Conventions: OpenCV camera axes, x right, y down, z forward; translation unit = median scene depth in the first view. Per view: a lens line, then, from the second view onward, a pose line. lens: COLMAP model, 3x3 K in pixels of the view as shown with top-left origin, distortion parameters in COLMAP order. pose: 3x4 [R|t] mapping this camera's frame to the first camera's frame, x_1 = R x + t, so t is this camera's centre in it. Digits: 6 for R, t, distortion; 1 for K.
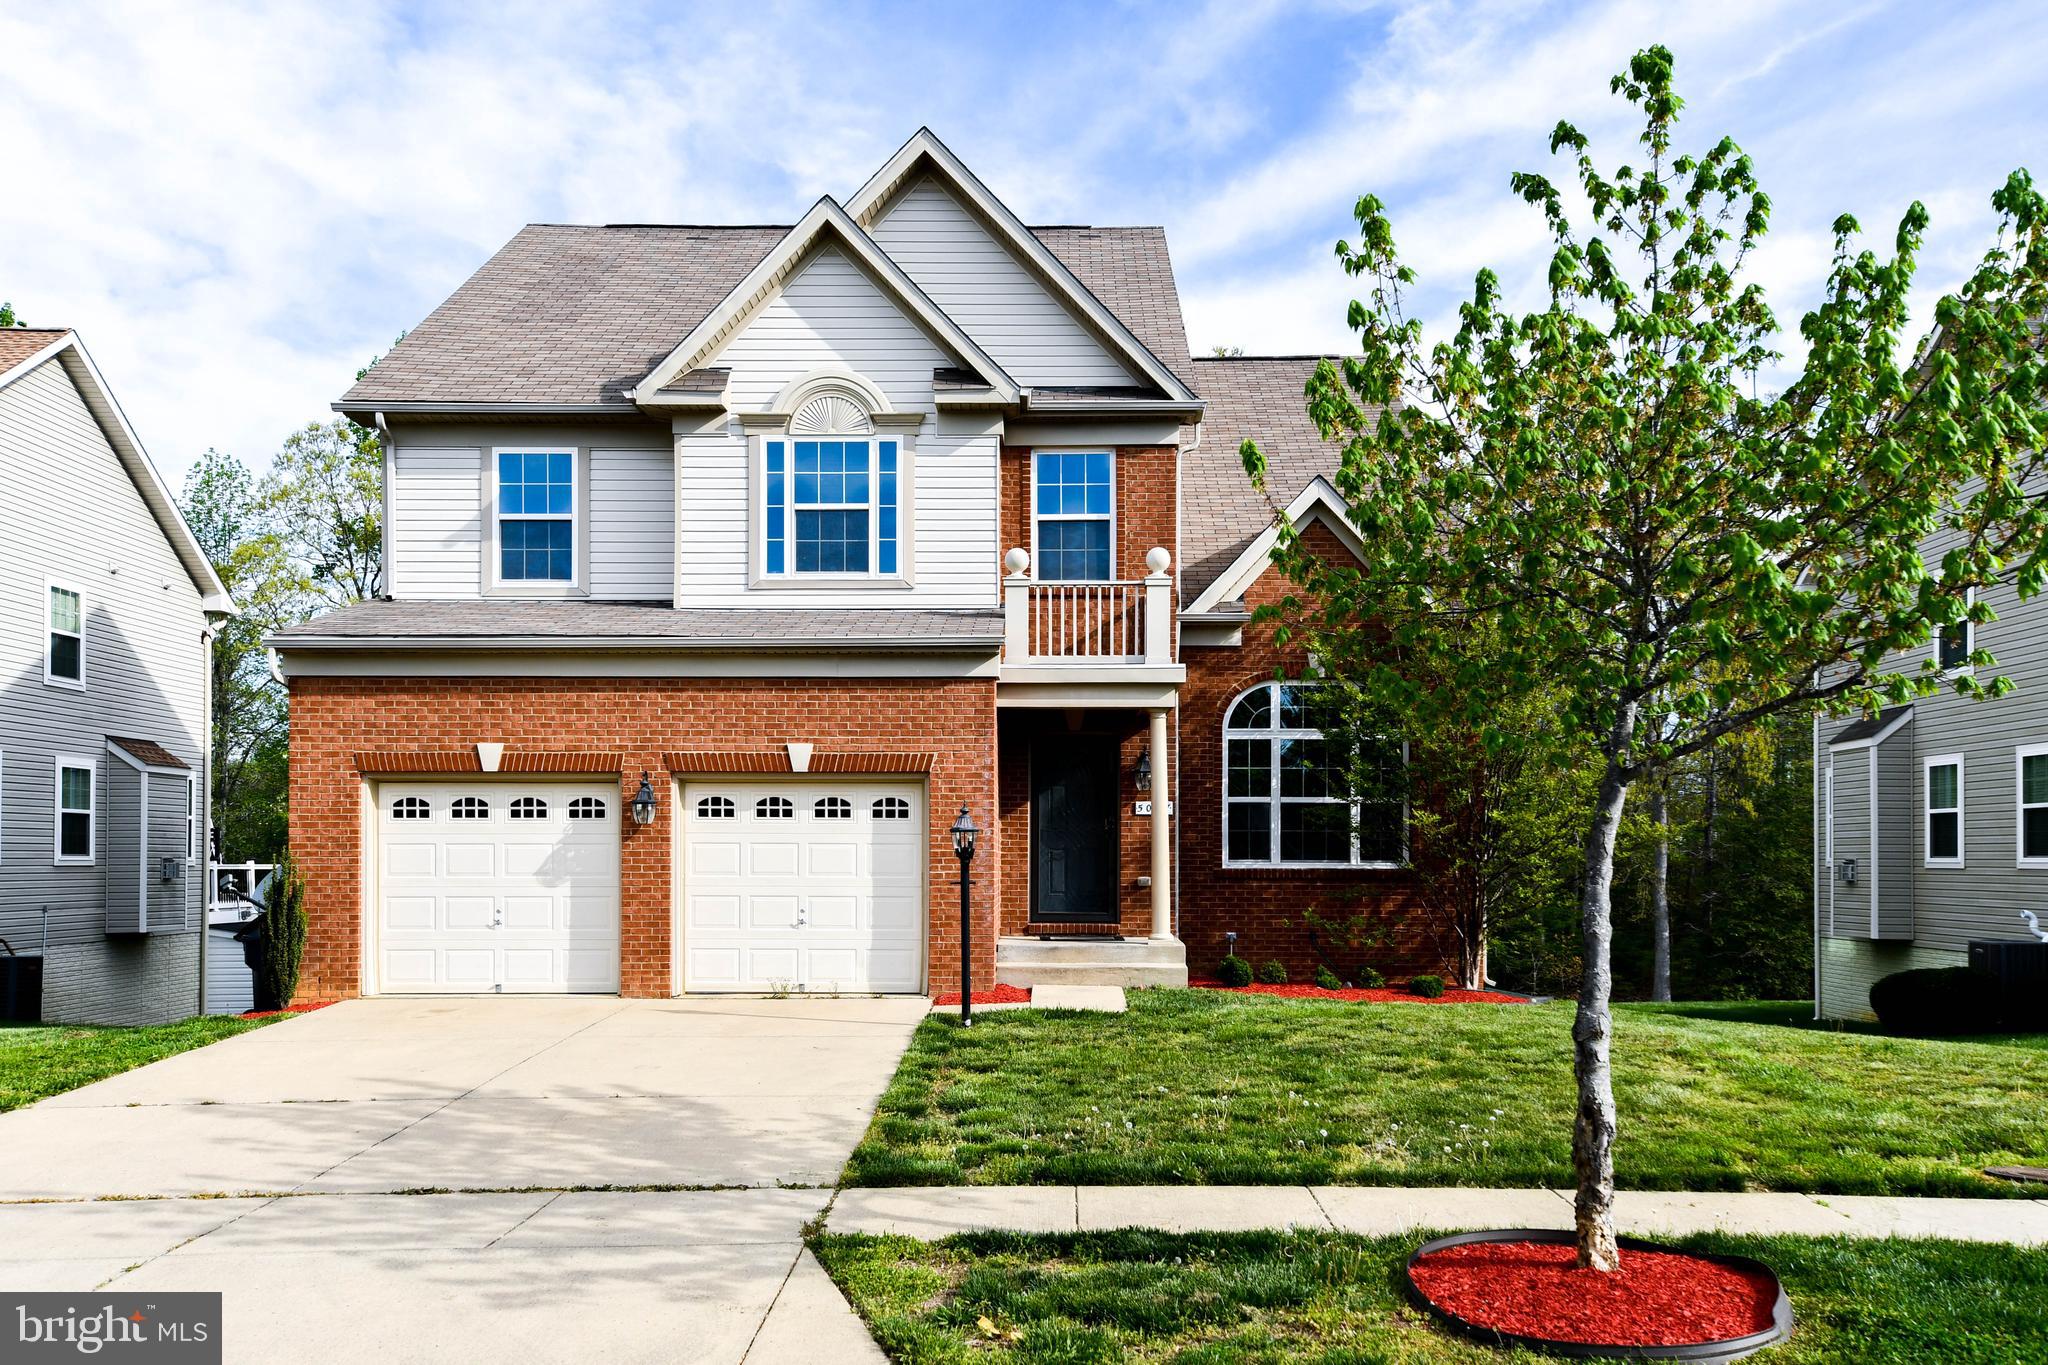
lens RADIAL K [[1739.0, 0, 1155.4], [0, 1739.0, 860.2], [0, 0, 1]] dist [-0.011296, -0.004461]
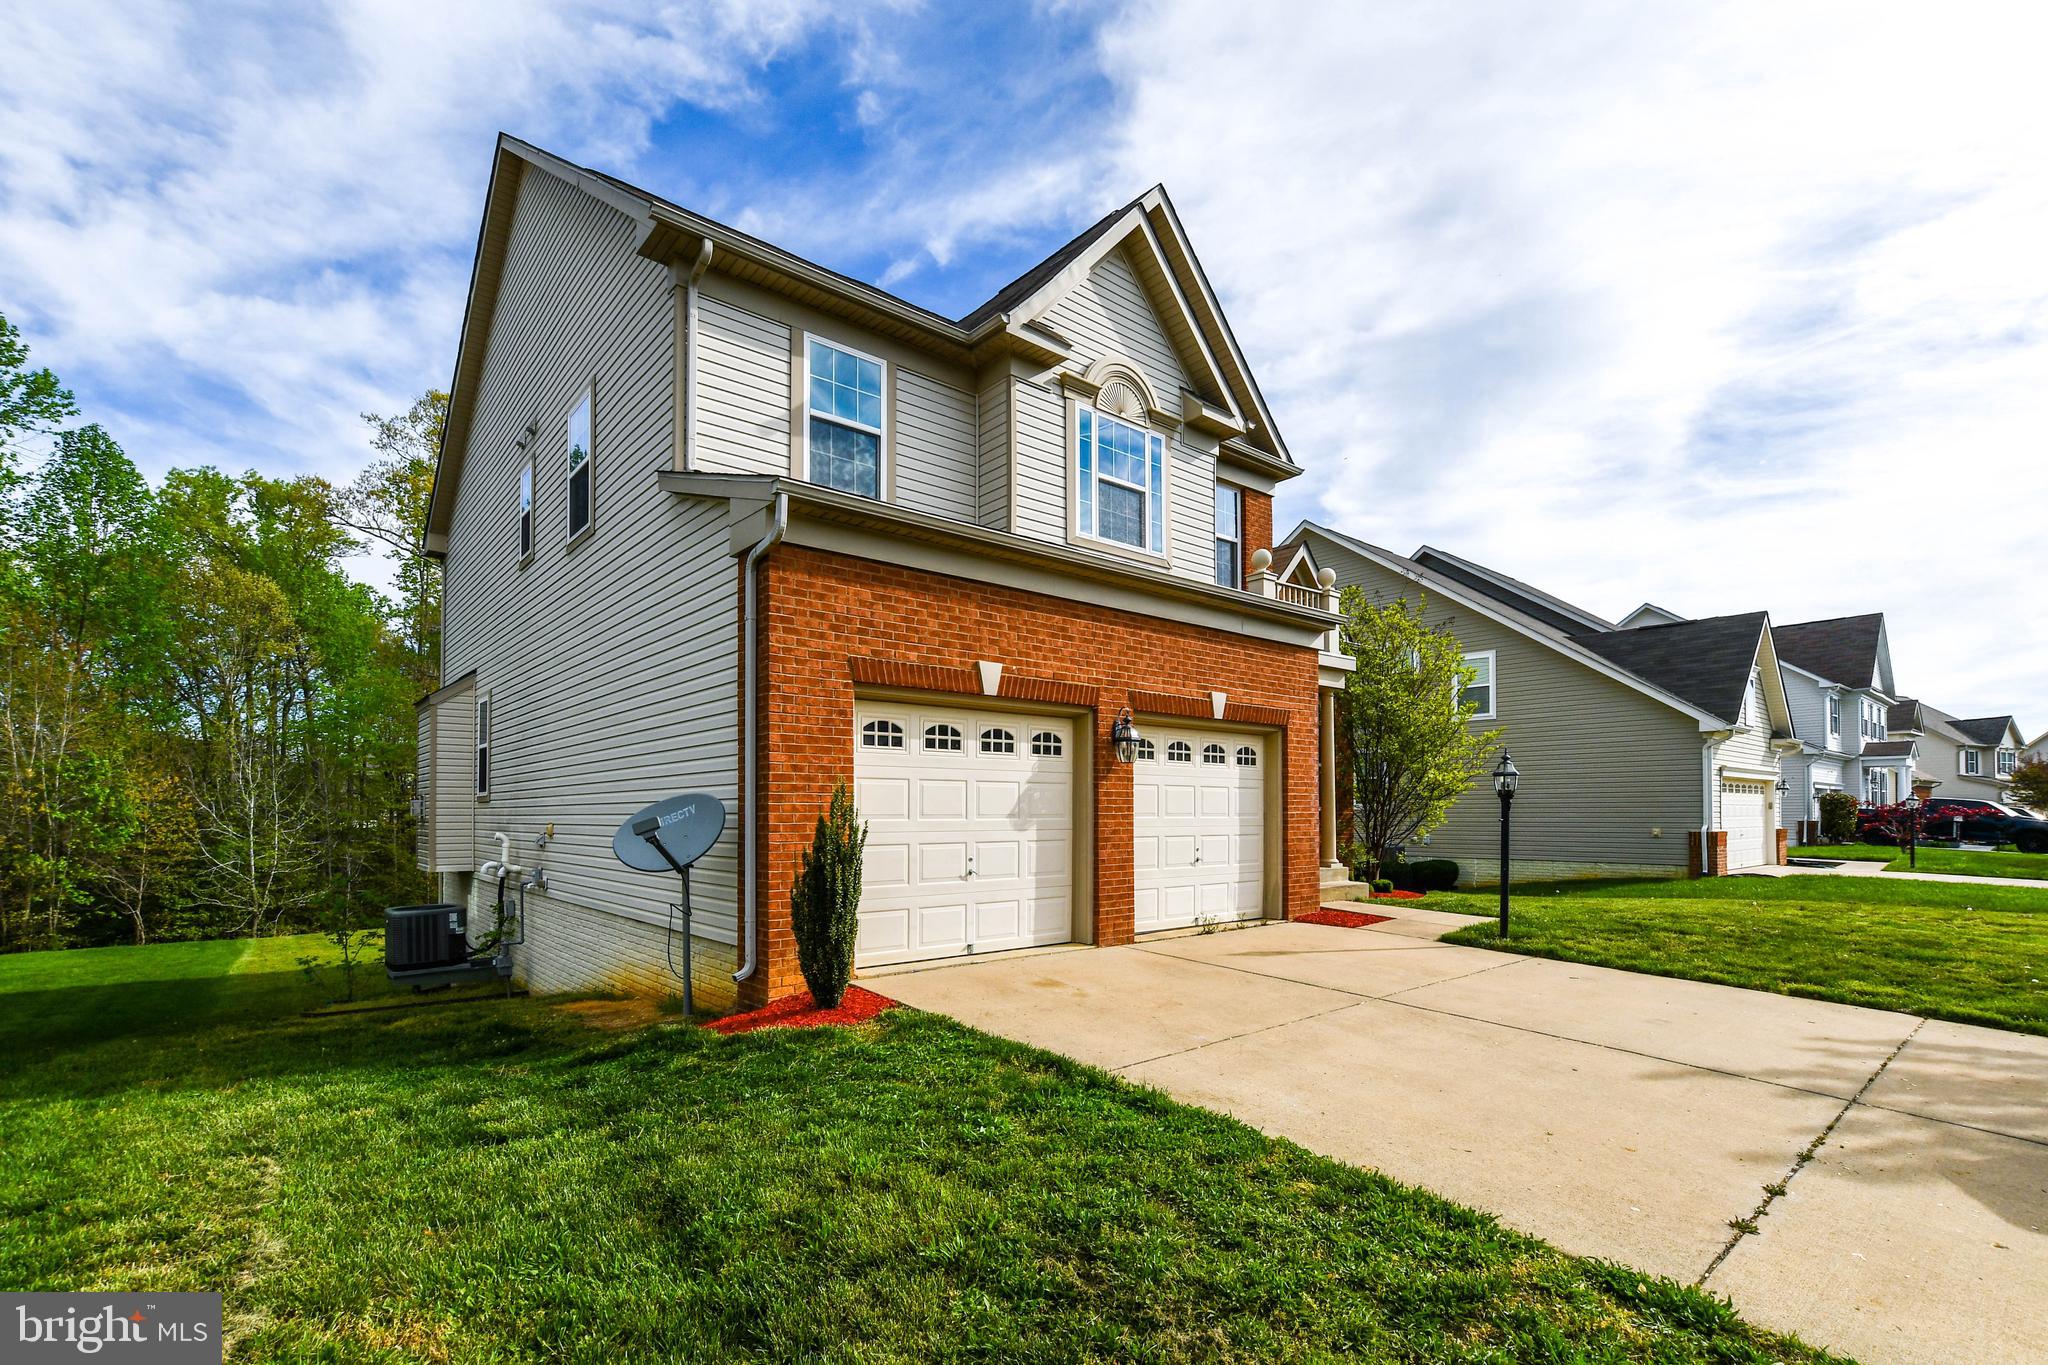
lens RADIAL K [[908.3, 0, 1044.8], [0, 908.3, 805.9], [0, 0, 1]] dist [-0.003060, 0.000592]
pose [[0.791087, 0.002835, 0.611697, -0.628959], [0.001491, 0.999977, -0.006562, 0.006119], [-0.611702, 0.006103, 0.791065, 0.625449]]
